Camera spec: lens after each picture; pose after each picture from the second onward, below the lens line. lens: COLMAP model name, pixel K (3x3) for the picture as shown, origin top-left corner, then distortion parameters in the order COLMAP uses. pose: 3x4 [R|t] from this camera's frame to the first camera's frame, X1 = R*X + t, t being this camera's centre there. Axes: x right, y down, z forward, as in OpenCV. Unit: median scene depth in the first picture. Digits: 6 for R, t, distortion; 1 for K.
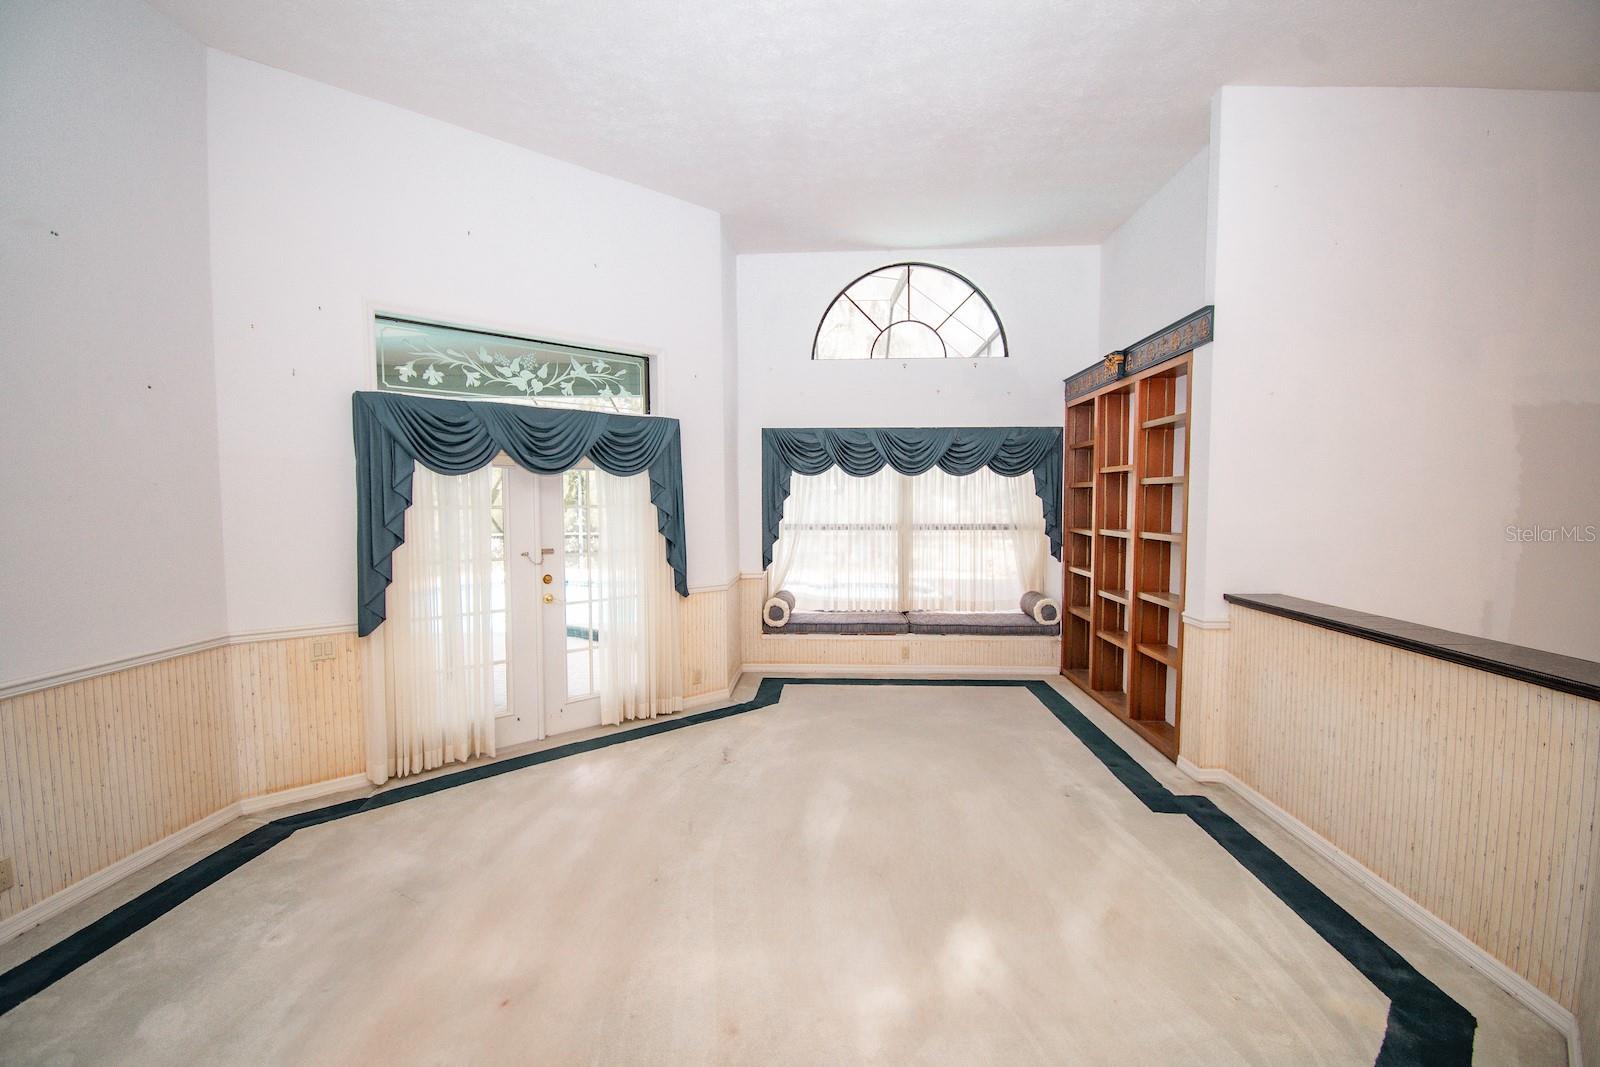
lens RADIAL K [[713.7, 0, 800.0], [0, 713.7, 533.5], [0, 0, 1]] dist [0.041799, -0.000089]
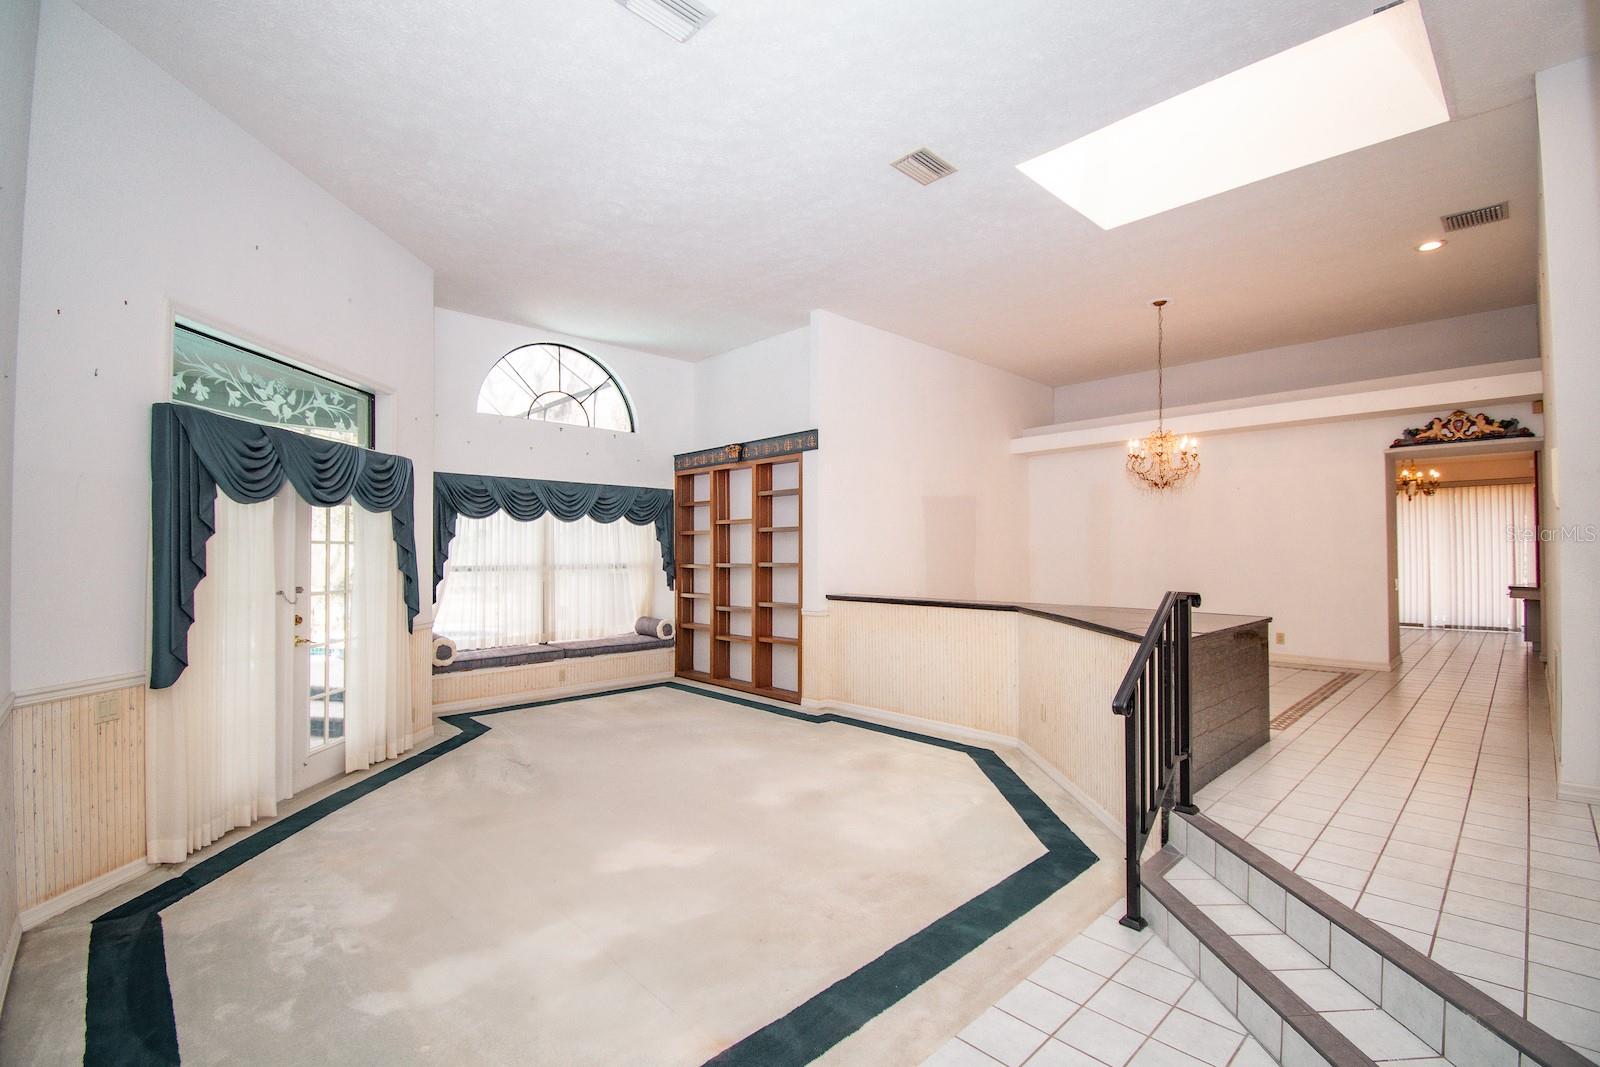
lens RADIAL K [[713.7, 0, 800.0], [0, 713.7, 533.5], [0, 0, 1]] dist [0.041799, -0.000089]
pose [[0.692697, 0.019019, 0.720978, -0.560690], [0.038853, 0.997217, -0.063634, 0.036058], [-0.720182, 0.072091, 0.690030, -0.115626]]
